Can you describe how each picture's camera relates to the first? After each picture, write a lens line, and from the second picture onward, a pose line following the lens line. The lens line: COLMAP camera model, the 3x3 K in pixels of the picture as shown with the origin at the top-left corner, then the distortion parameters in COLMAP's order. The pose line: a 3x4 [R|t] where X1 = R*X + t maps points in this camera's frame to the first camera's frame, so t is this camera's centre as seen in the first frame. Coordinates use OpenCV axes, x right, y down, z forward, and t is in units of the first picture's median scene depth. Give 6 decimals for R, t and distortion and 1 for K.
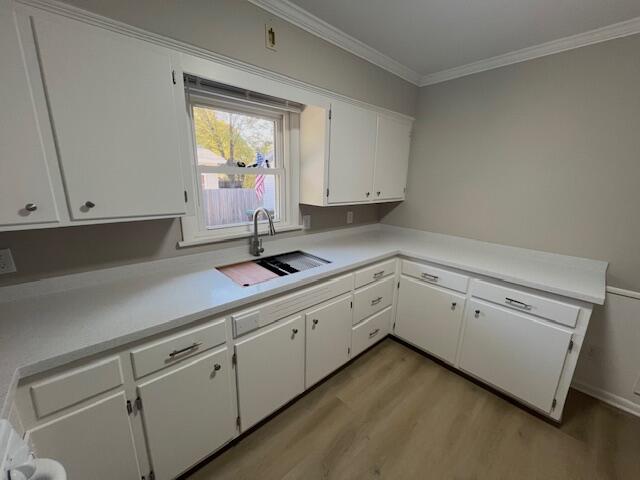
lens RADIAL K [[256.1, 0, 319.8], [0, 256.1, 237.6], [0, 0, 1]] dist [0.001096, 0.000101]
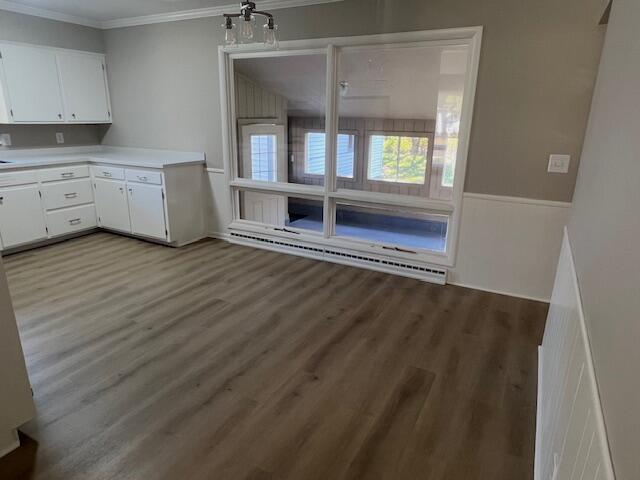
lens RADIAL K [[409.8, 0, 320.0], [0, 409.8, 240.0], [0, 0, 1]] dist [-0.004483, -0.000576]
pose [[0.939857, -0.104826, 0.325085, 0.780341], [0.080431, 0.992901, 0.087631, 0.424760], [-0.331963, -0.056214, 0.941616, -1.586835]]
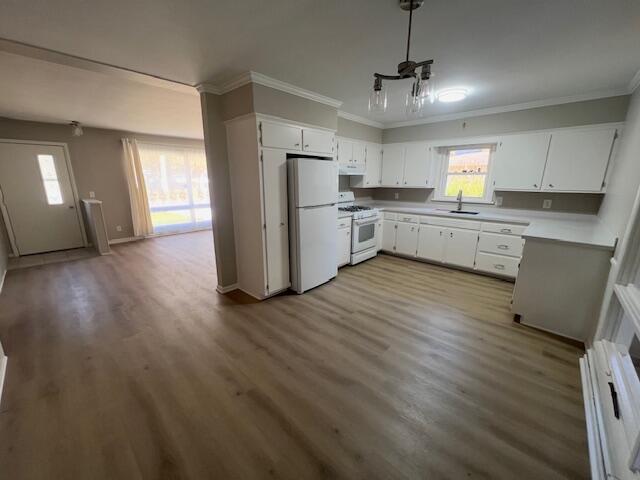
lens RADIAL K [[258.3, 0, 320.6], [0, 258.3, 241.3], [0, 0, 1]] dist [-0.000342, -0.000062]
pose [[0.092798, 0.214662, -0.972270, 1.894295], [-0.231125, 0.954455, 0.188669, 0.180179], [0.968488, 0.207208, 0.138185, -0.452260]]
